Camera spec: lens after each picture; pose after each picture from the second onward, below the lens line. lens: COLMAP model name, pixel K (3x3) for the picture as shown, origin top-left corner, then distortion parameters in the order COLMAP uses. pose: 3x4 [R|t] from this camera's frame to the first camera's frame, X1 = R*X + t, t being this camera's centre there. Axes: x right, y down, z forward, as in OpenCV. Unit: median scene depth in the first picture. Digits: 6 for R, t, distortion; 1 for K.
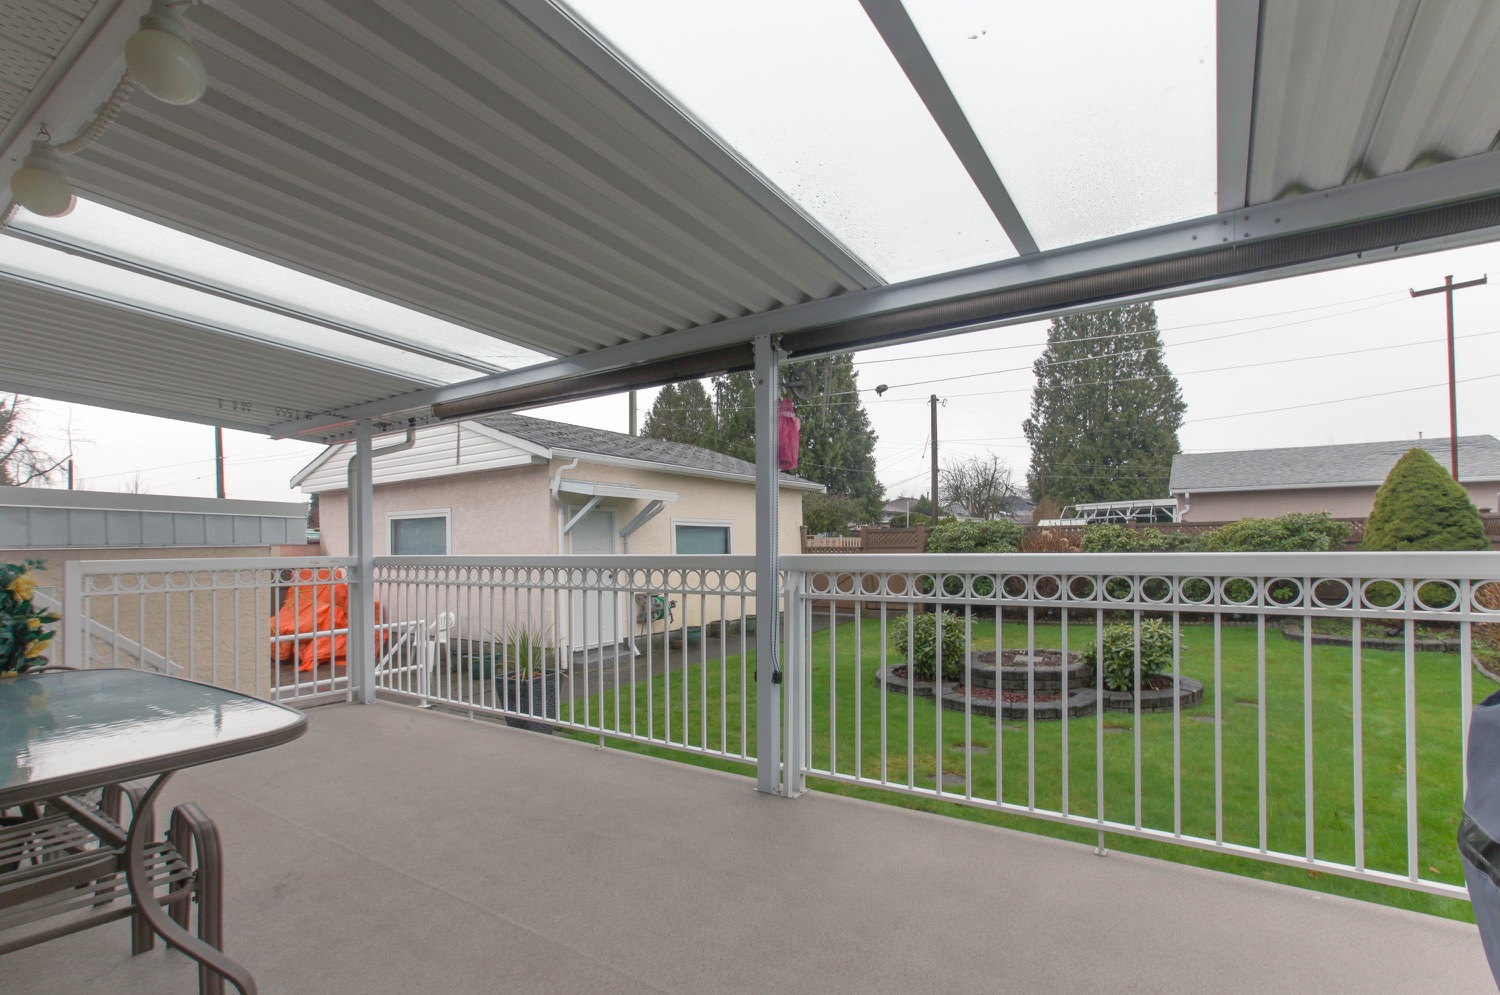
lens RADIAL K [[688.1, 0, 763.5], [0, 688.1, 539.4], [0, 0, 1]] dist [-0.012500, 0.005286]
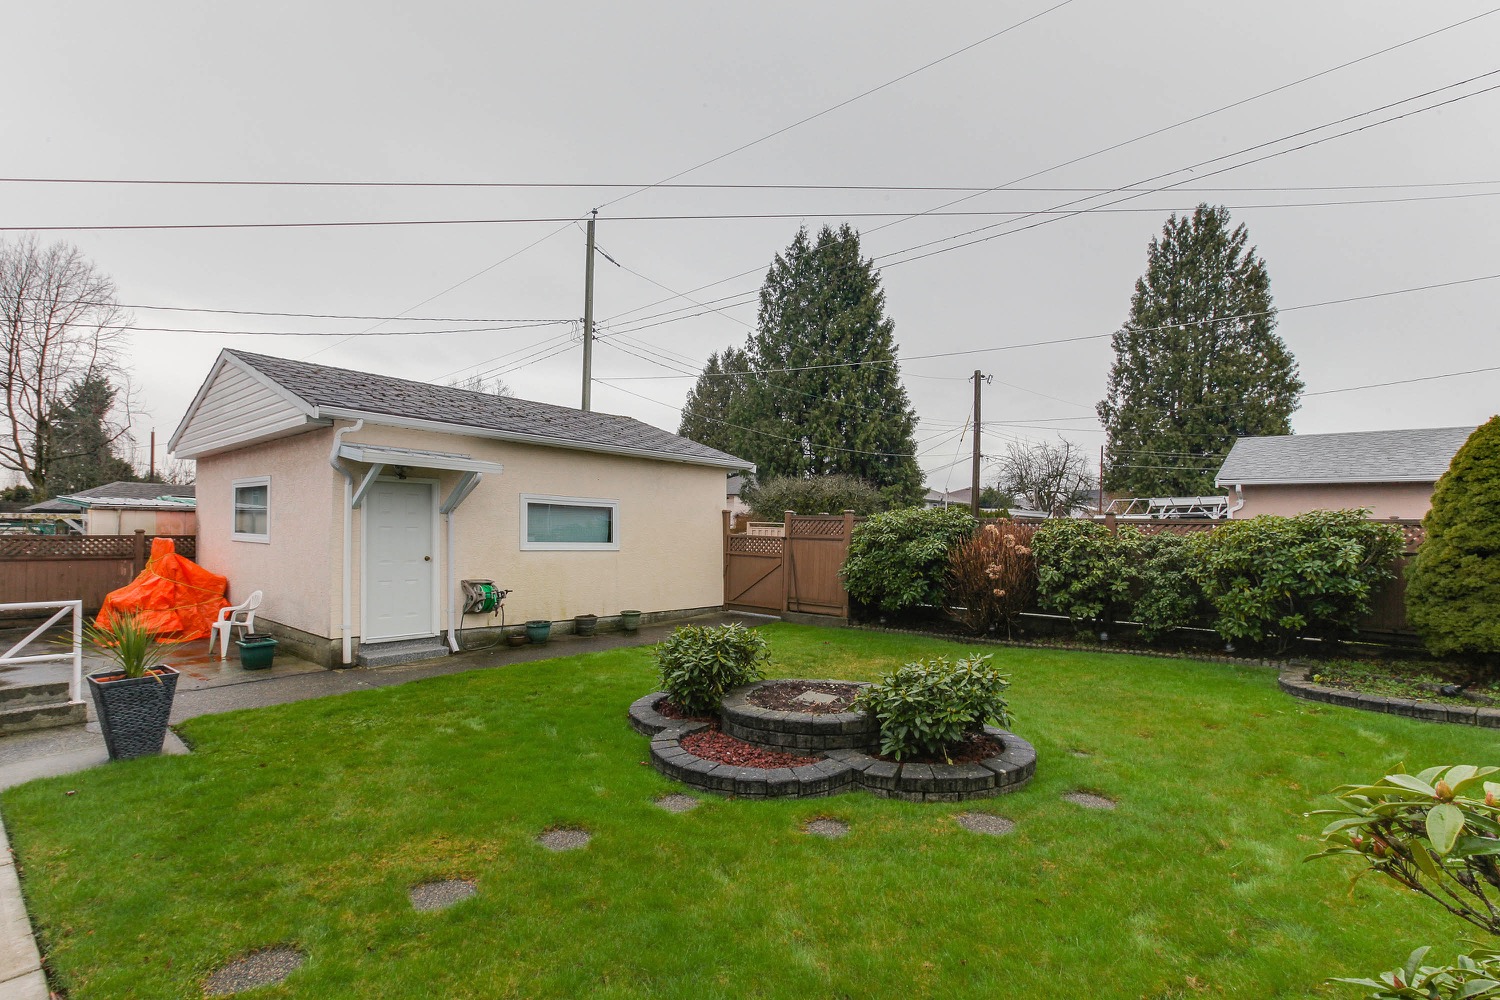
lens RADIAL K [[688.1, 0, 759.5], [0, 688.1, 537.0], [0, 0, 1]] dist [-0.012500, 0.005286]
pose [[0.986931, 0.036610, -0.156933, 0.107821], [-0.034304, 0.999260, 0.017379, -0.000953], [0.157453, -0.011768, 0.987456, 0.070294]]
